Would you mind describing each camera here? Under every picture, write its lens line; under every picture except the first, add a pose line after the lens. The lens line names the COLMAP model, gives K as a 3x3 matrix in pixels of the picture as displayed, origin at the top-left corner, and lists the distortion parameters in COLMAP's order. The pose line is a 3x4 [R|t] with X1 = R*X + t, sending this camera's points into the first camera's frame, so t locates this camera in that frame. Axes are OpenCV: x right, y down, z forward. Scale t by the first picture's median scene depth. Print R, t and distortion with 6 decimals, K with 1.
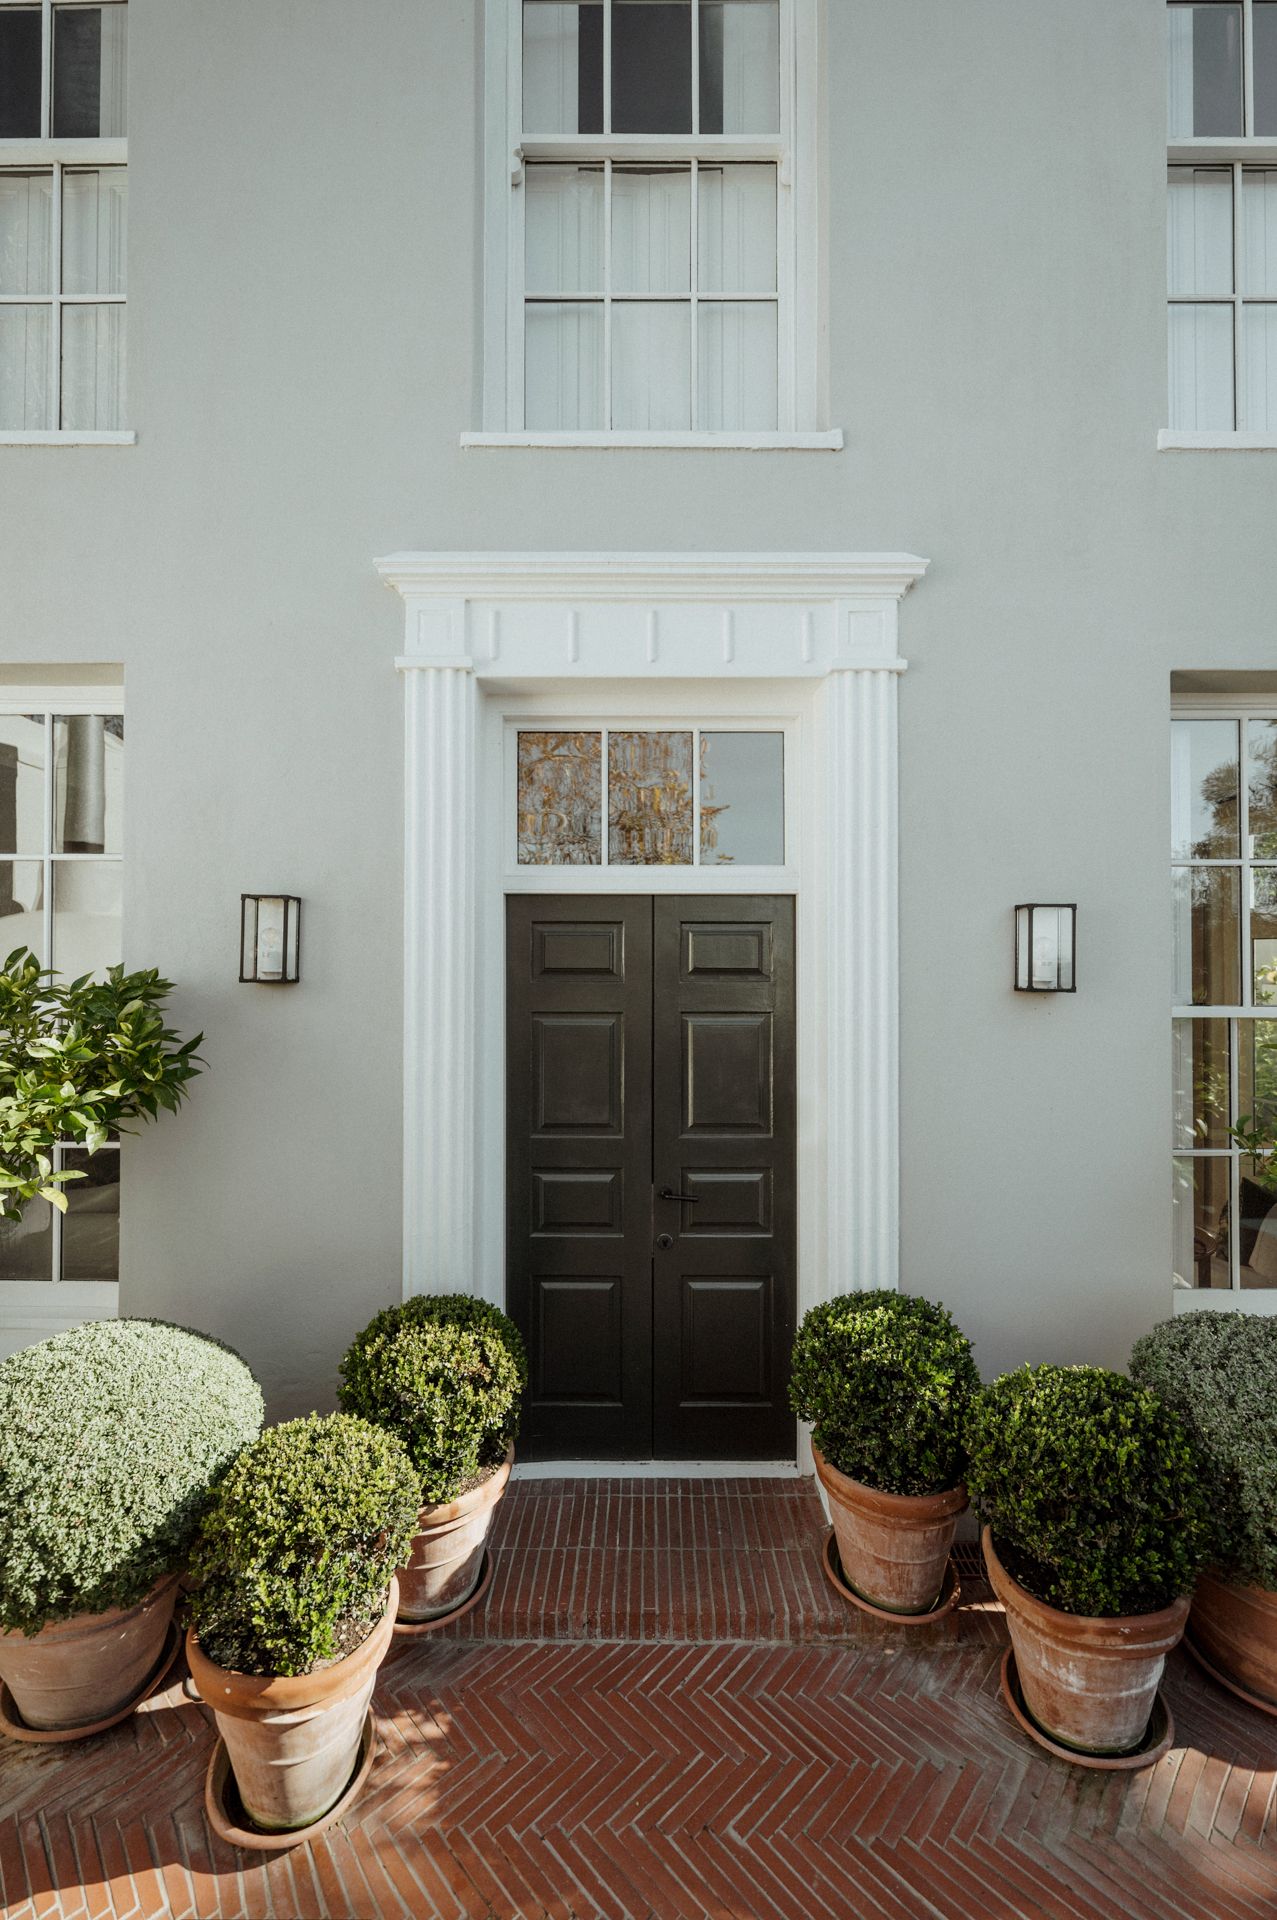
lens RADIAL K [[774.3, 0, 640.2], [0, 774.3, 954.4], [0, 0, 1]] dist [0.000875, 0.000084]
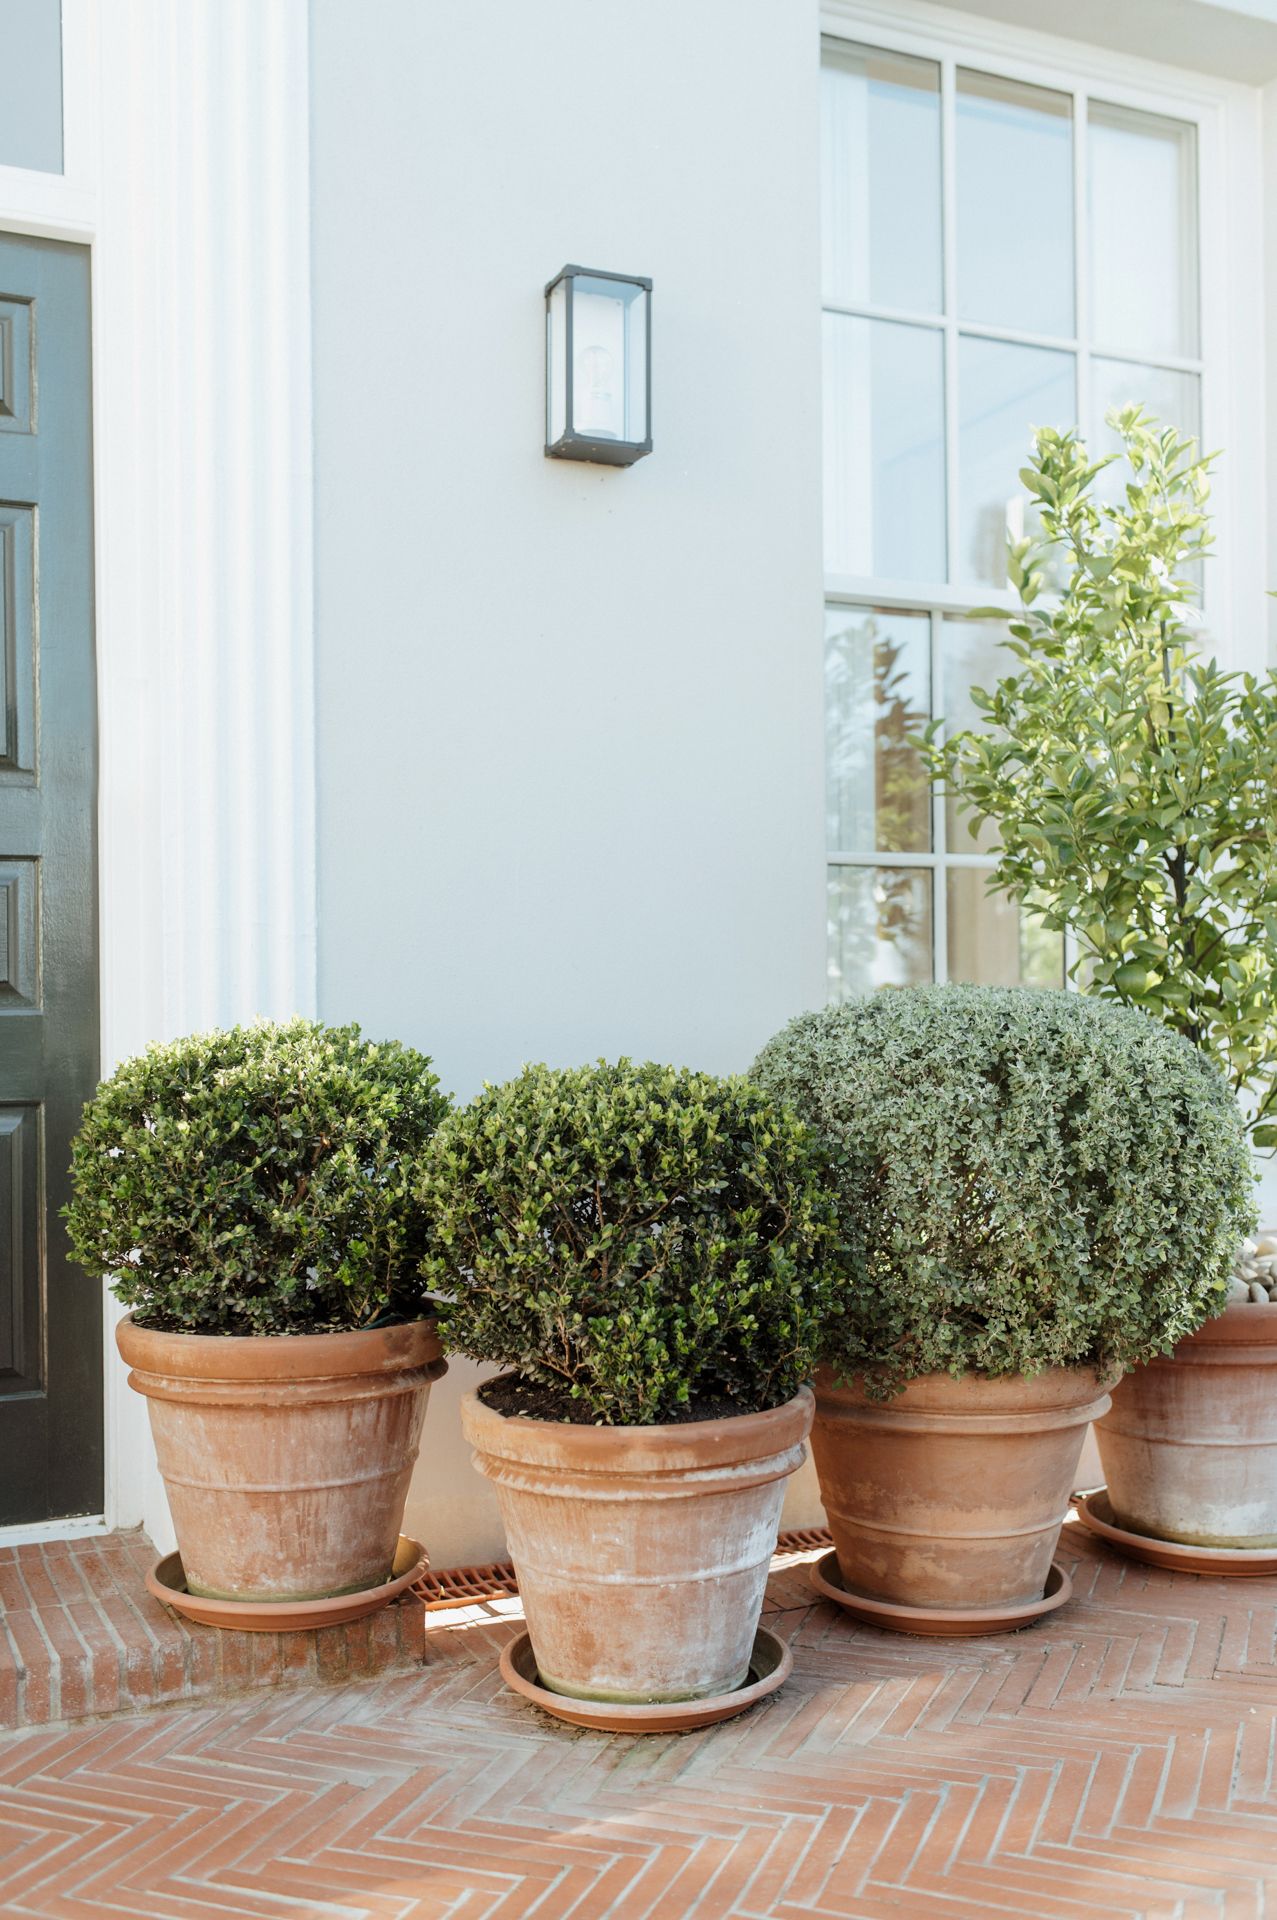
lens RADIAL K [[1840.7, 0, 640.6], [0, 1840.7, 962.1], [0, 0, 1]] dist [0.001608, 0.000000]
pose [[0.906354, -0.011997, 0.422349, 0.053520], [0.011431, 0.999927, 0.003874, 0.457507], [-0.422365, 0.001316, 0.906425, -0.102689]]
